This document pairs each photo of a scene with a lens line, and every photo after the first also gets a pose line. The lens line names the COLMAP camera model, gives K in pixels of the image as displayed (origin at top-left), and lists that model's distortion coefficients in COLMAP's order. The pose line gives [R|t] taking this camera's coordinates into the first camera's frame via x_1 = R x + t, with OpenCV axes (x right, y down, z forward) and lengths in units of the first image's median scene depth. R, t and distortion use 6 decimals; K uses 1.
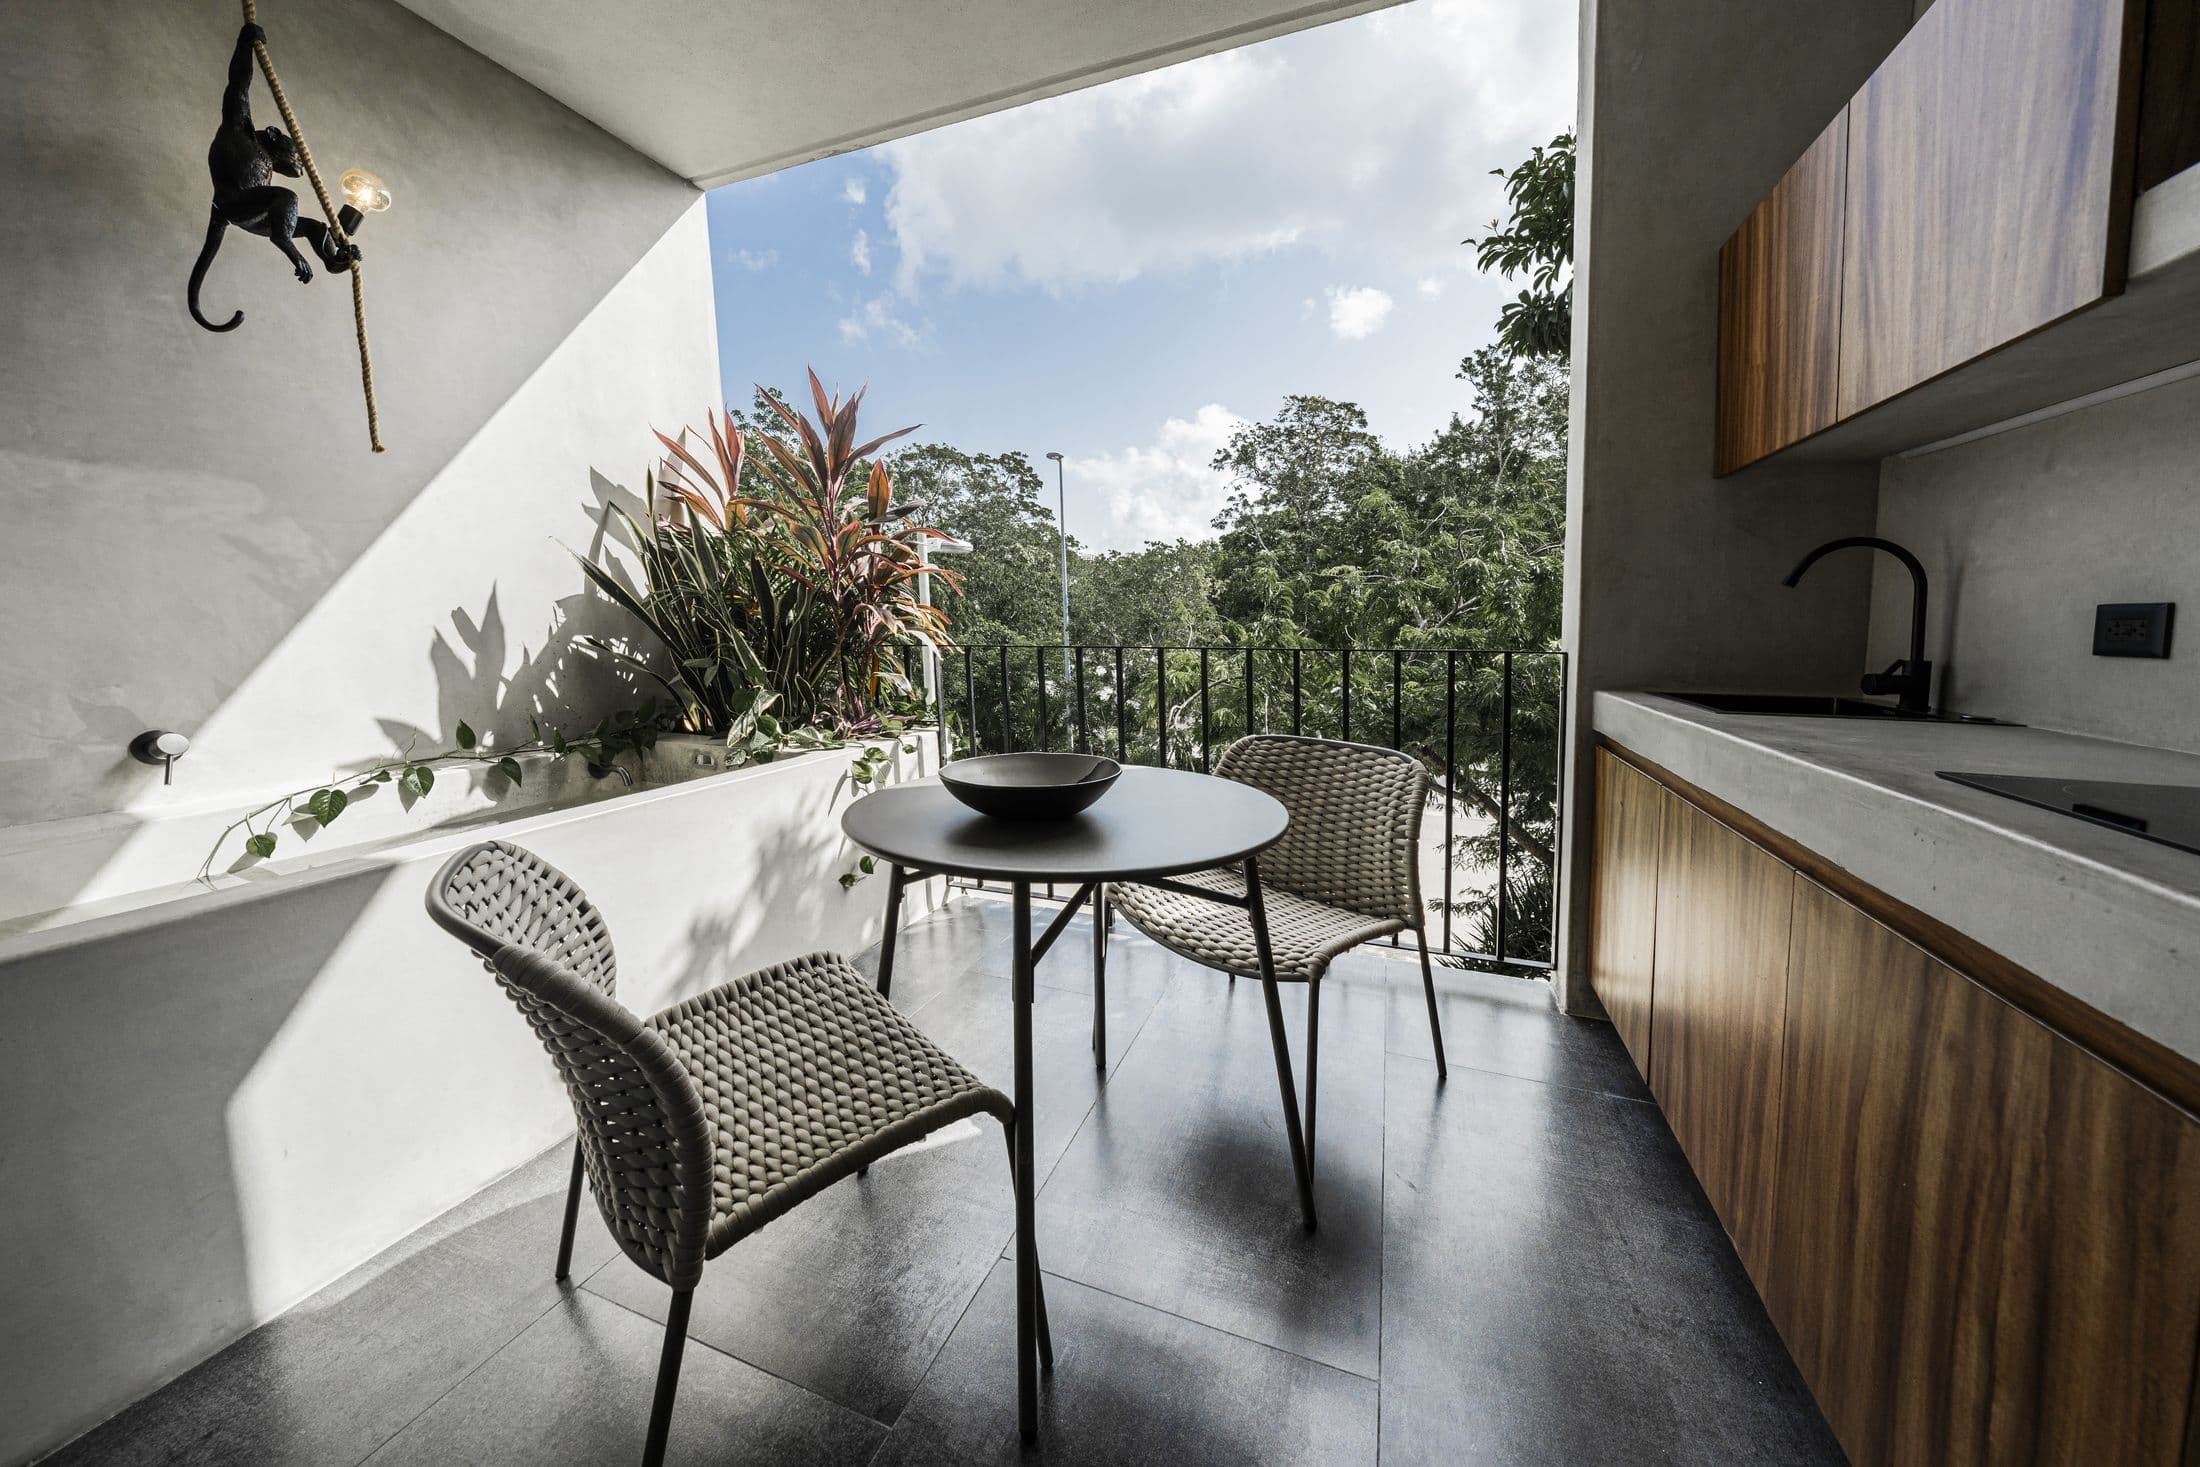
lens RADIAL K [[771.9, 0, 1099.5], [0, 771.9, 670.9], [0, 0, 1]] dist [0.001147, 0.000349]
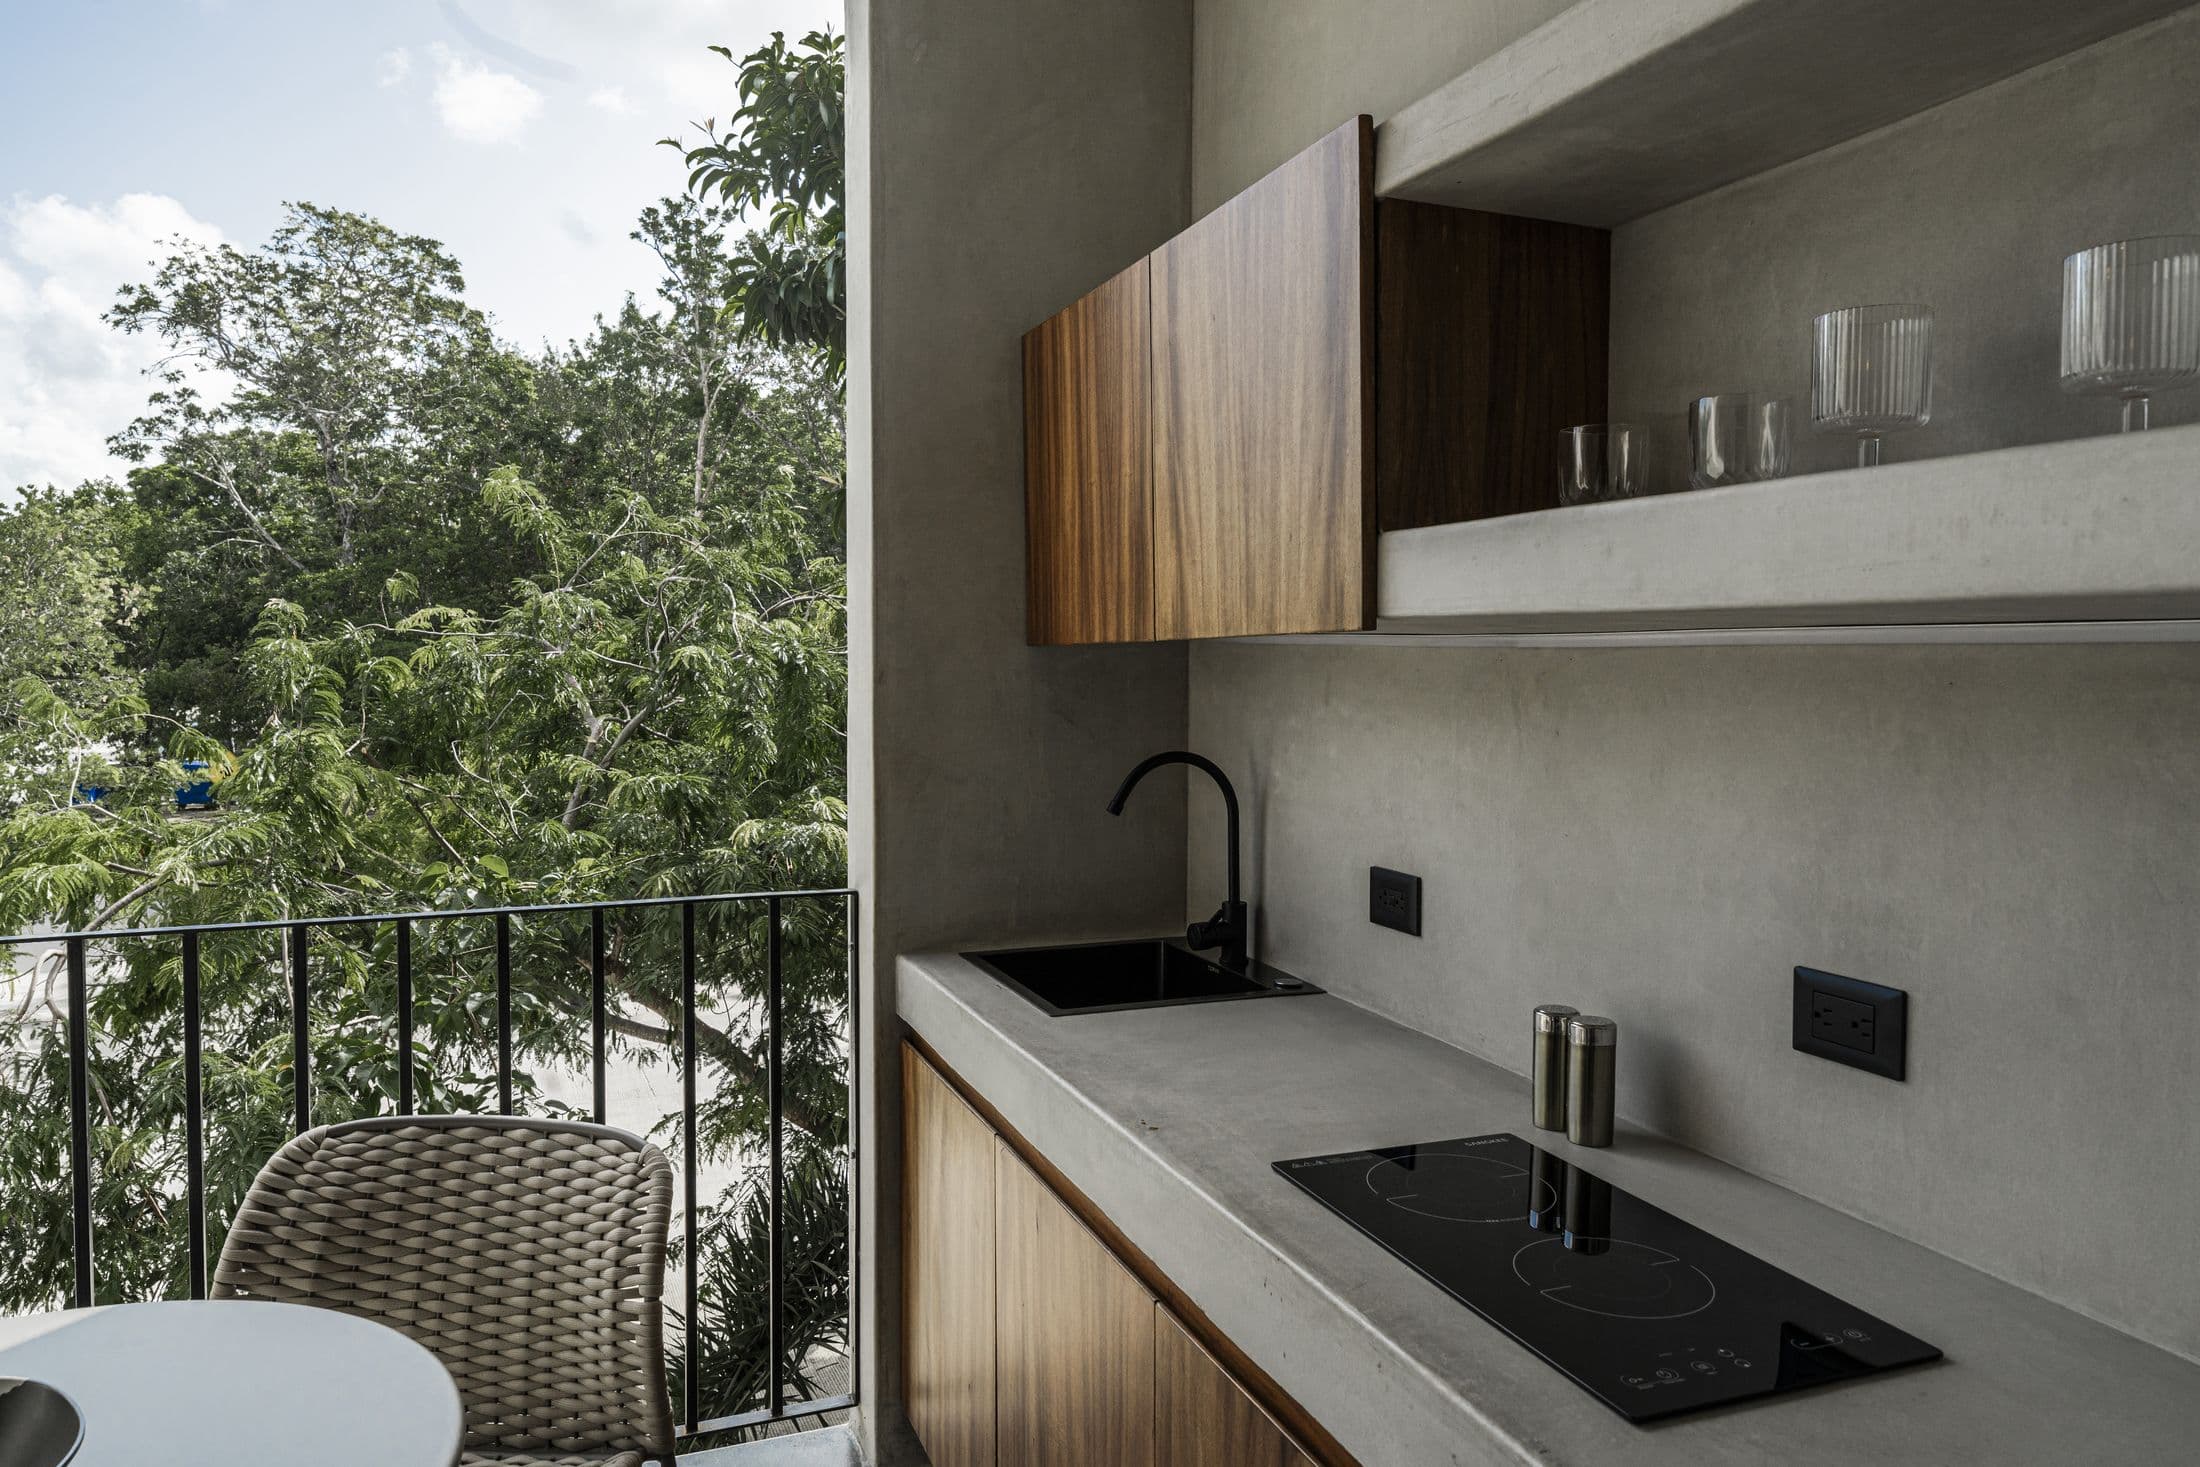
lens RADIAL K [[1474.3, 0, 1094.7], [0, 1474.3, 635.7], [0, 0, 1]] dist [0.006813, -0.002480]
pose [[0.740935, 0.006019, 0.671550, -0.080221], [0.041700, 0.997618, -0.054950, -0.177804], [-0.670281, 0.068718, 0.738919, -0.057381]]
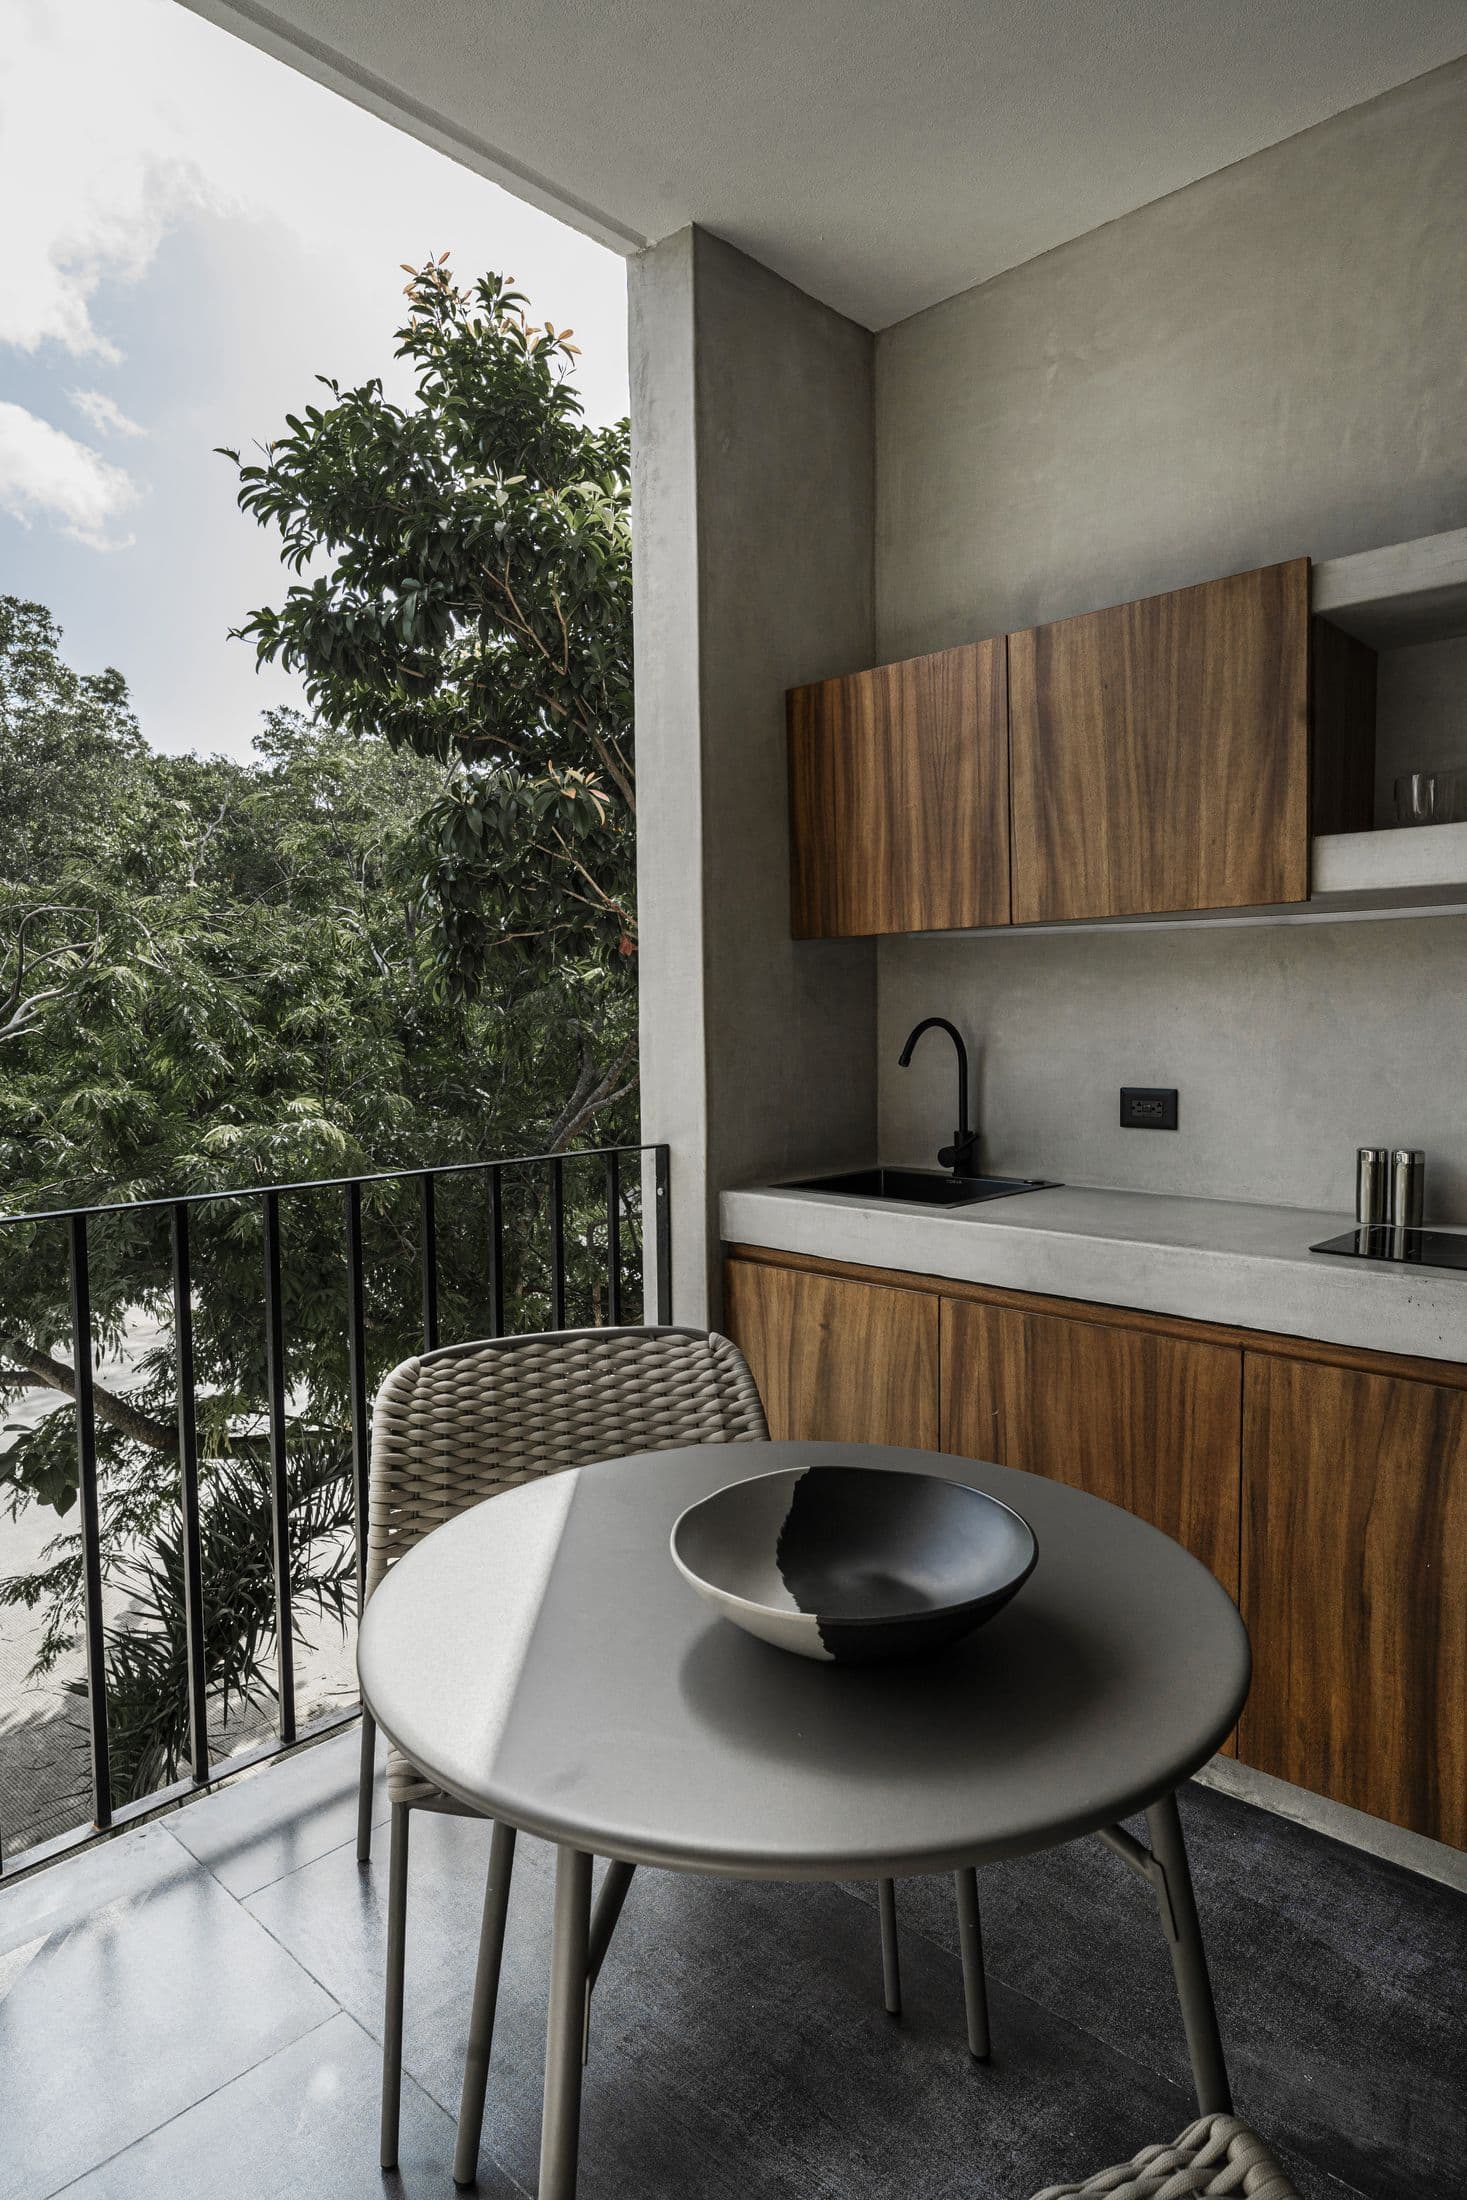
lens RADIAL K [[1291.8, 0, 736.6], [0, 1291.8, 1019.6], [0, 0, 1]] dist [0.001009, 0.000359]
pose [[0.381410, -0.014936, 0.924285, -0.611798], [0.071297, 0.997366, -0.013305, -0.139576], [-0.921653, 0.070974, 0.381470, 0.489734]]
